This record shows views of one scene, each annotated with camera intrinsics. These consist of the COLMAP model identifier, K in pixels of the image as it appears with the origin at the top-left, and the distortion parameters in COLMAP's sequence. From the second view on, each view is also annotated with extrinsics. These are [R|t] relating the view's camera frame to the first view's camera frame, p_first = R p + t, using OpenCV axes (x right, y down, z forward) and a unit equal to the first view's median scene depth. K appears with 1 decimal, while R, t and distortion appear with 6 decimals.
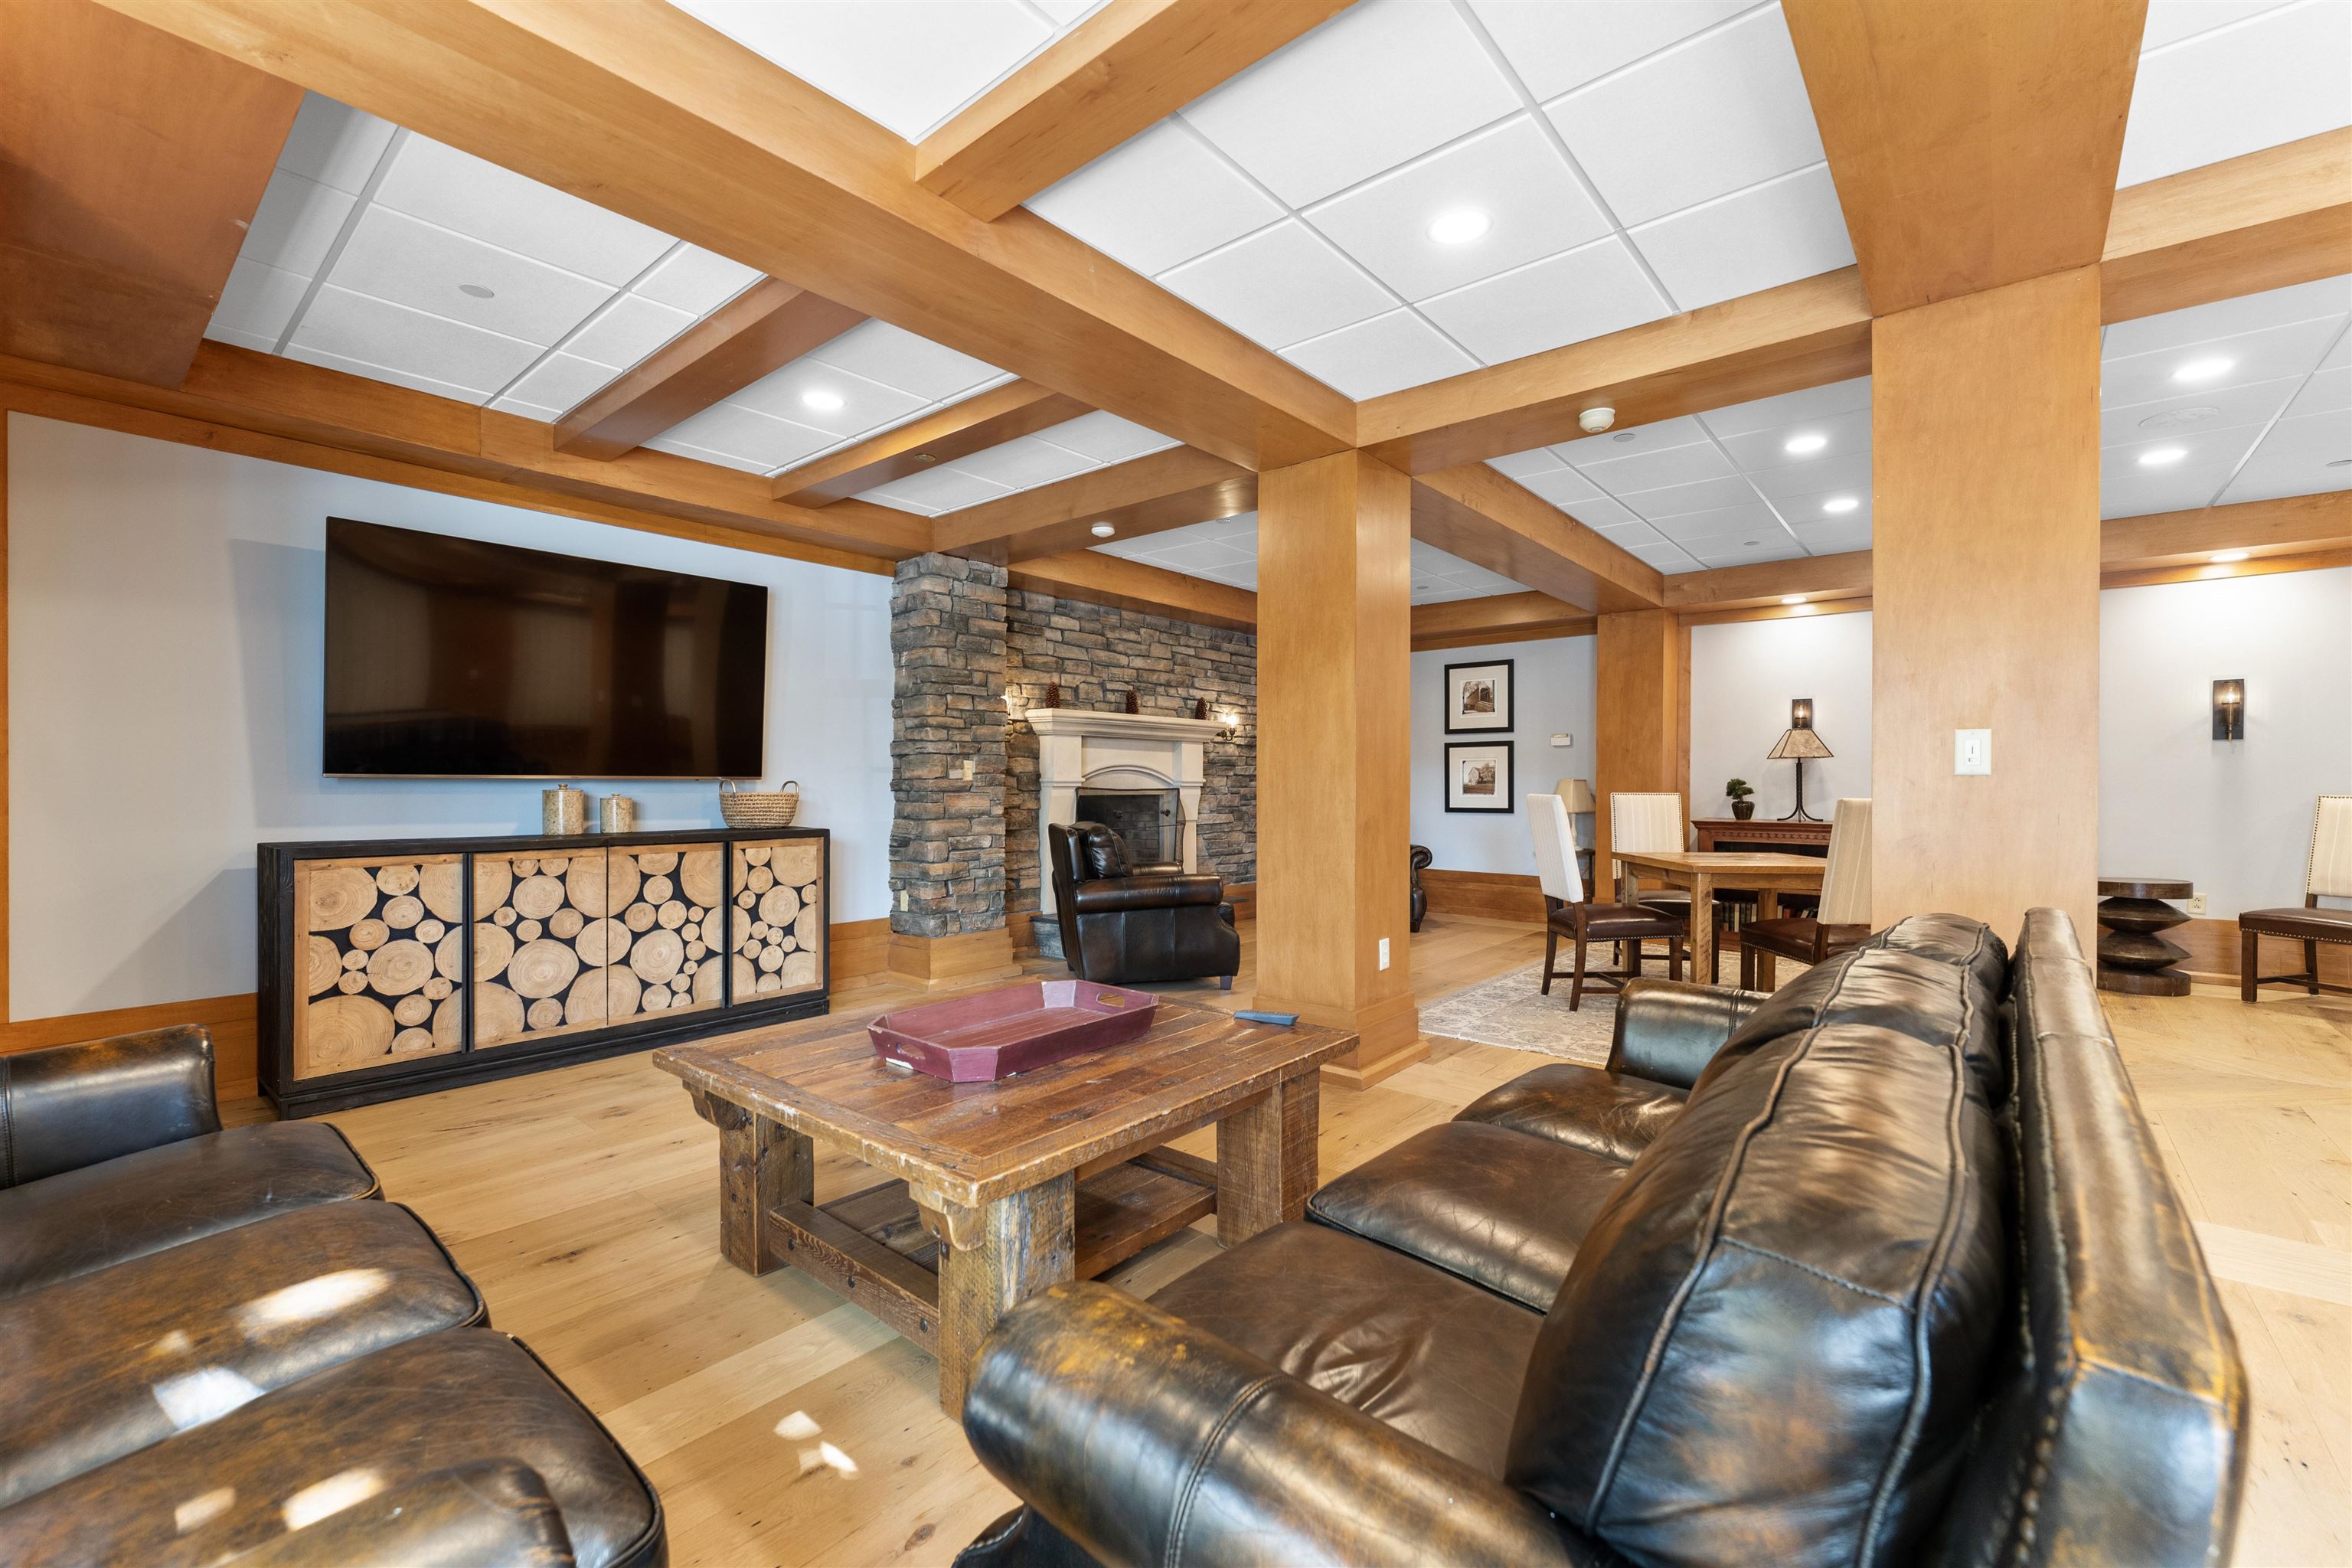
lens RADIAL K [[978.9, 0, 1176.4], [0, 978.9, 783.0], [0, 0, 1]] dist [-0.001741, 0.000078]
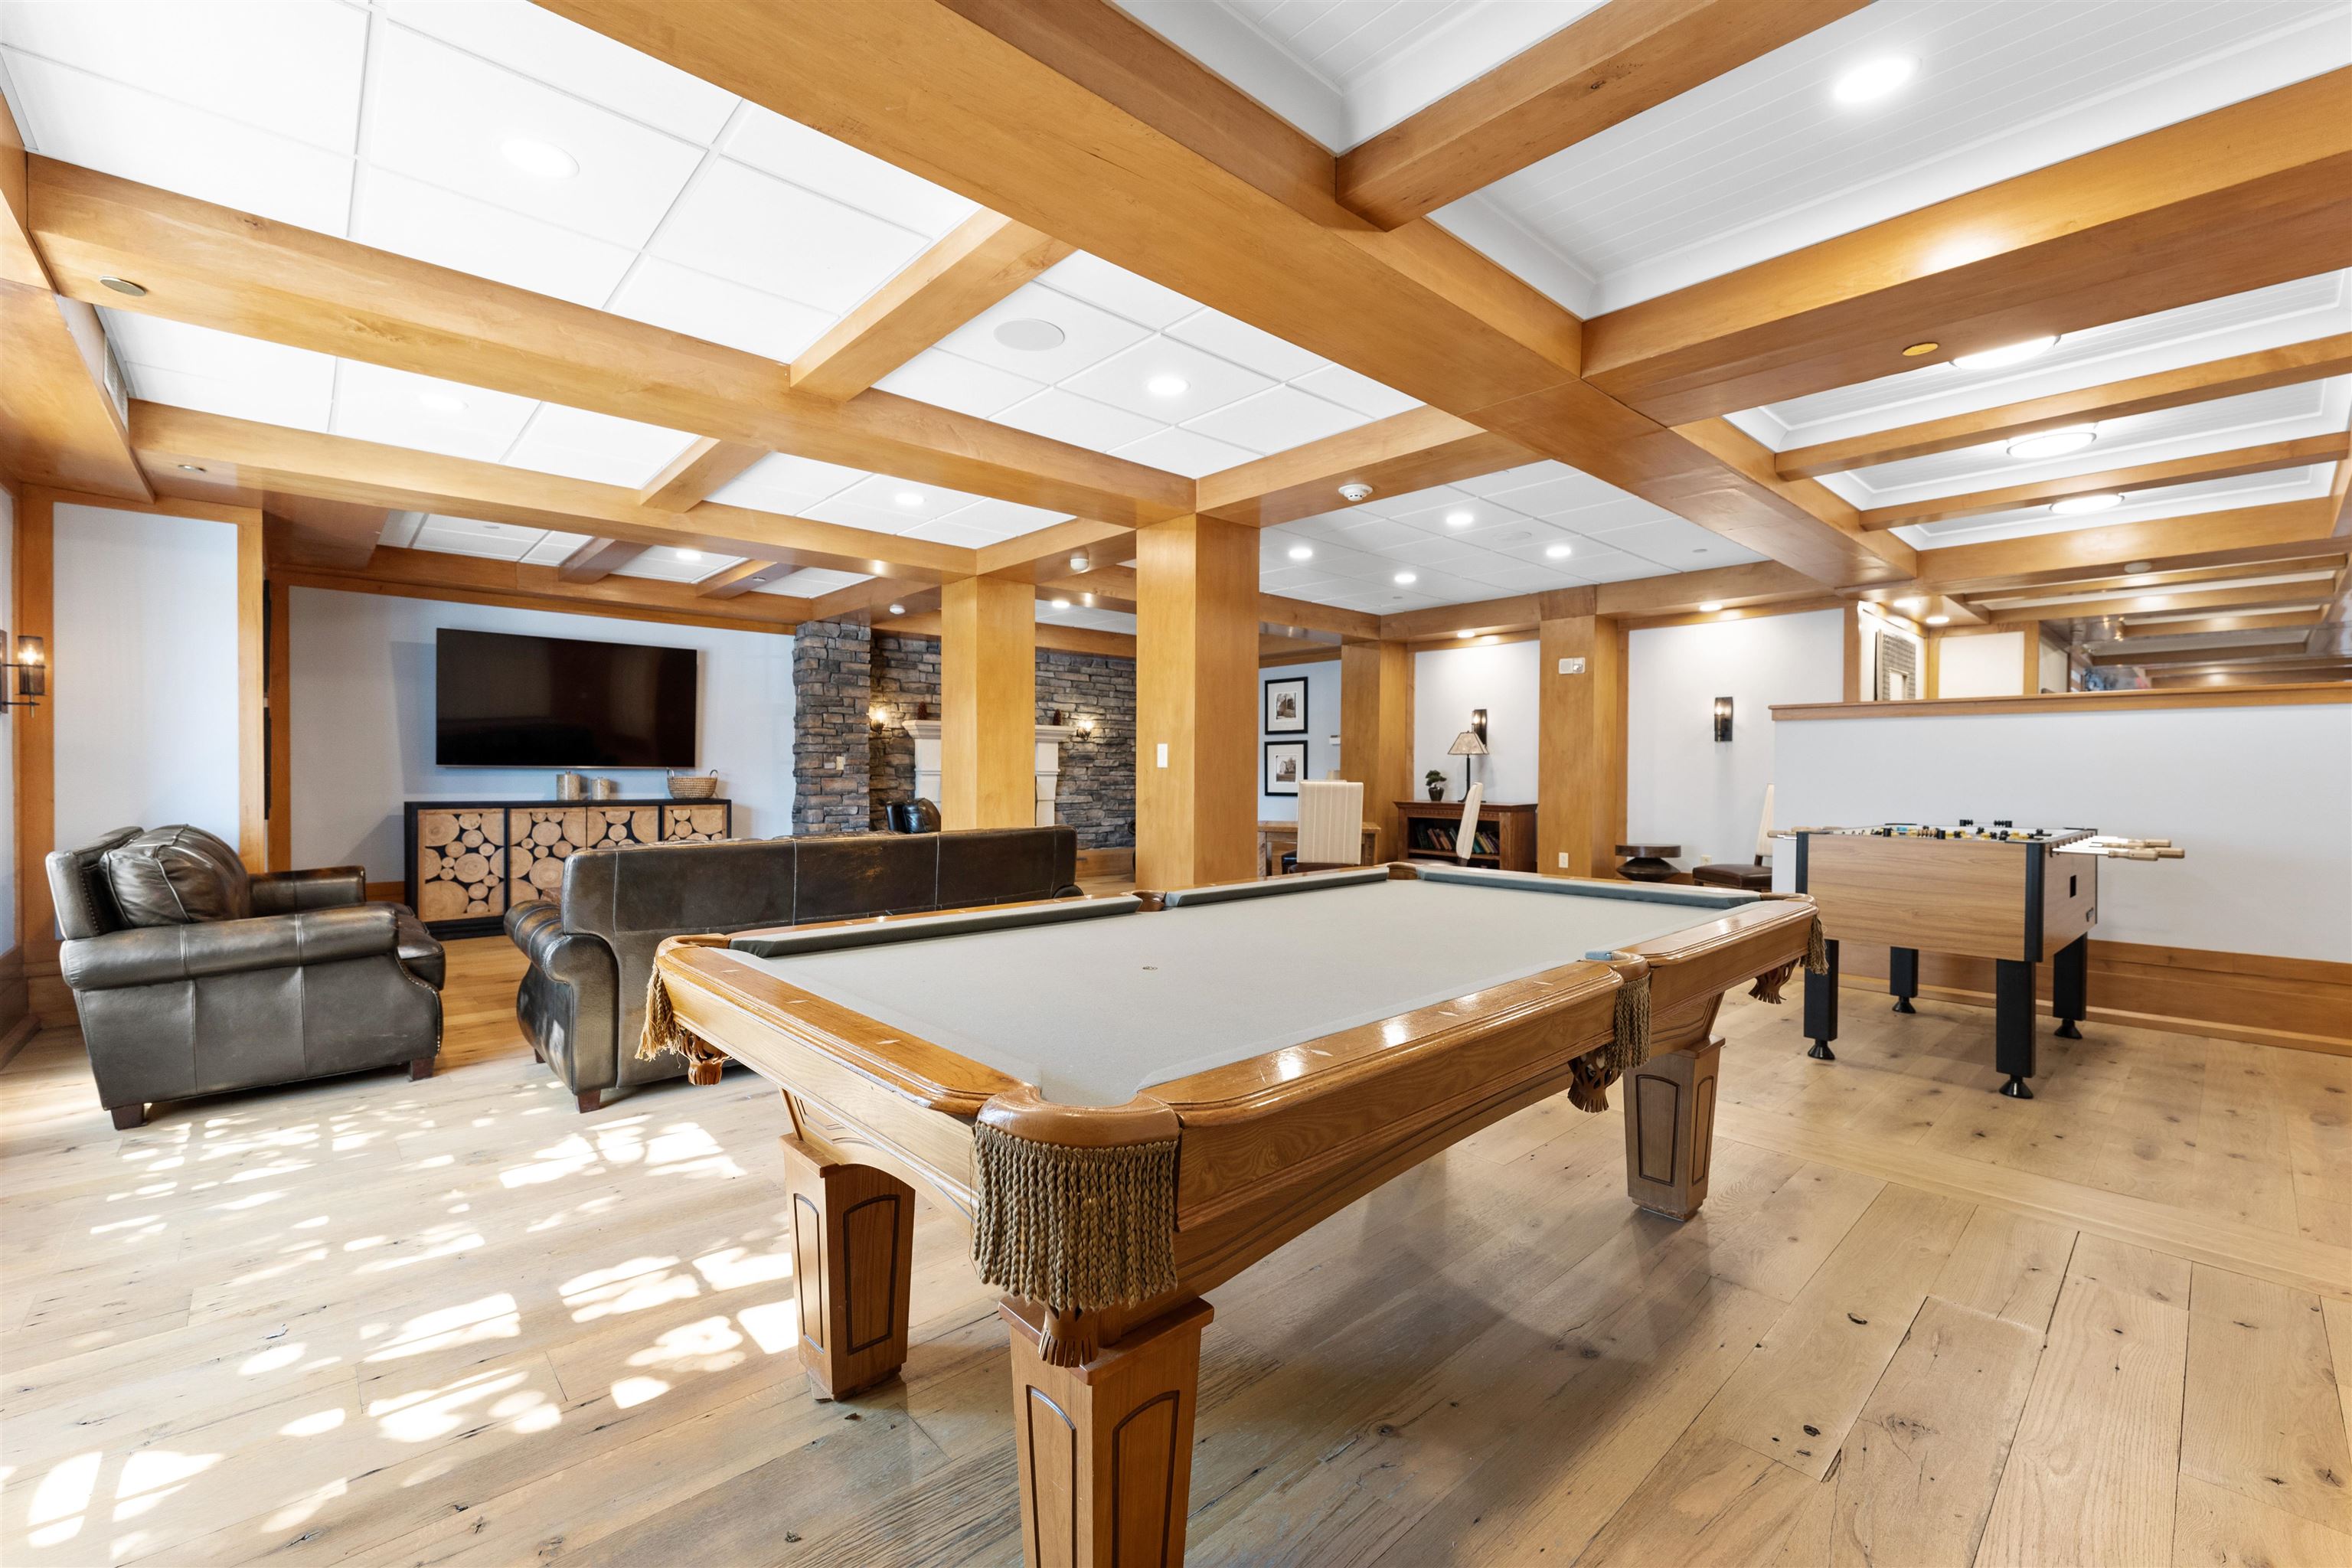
lens RADIAL K [[978.9, 0, 1177.7], [0, 978.9, 779.0], [0, 0, 1]] dist [-0.001741, 0.000078]
pose [[0.991565, 0.003495, -0.129560, 0.539045], [-0.002875, 0.999984, 0.004973, 0.002990], [0.129575, -0.004559, 0.991559, -0.466059]]
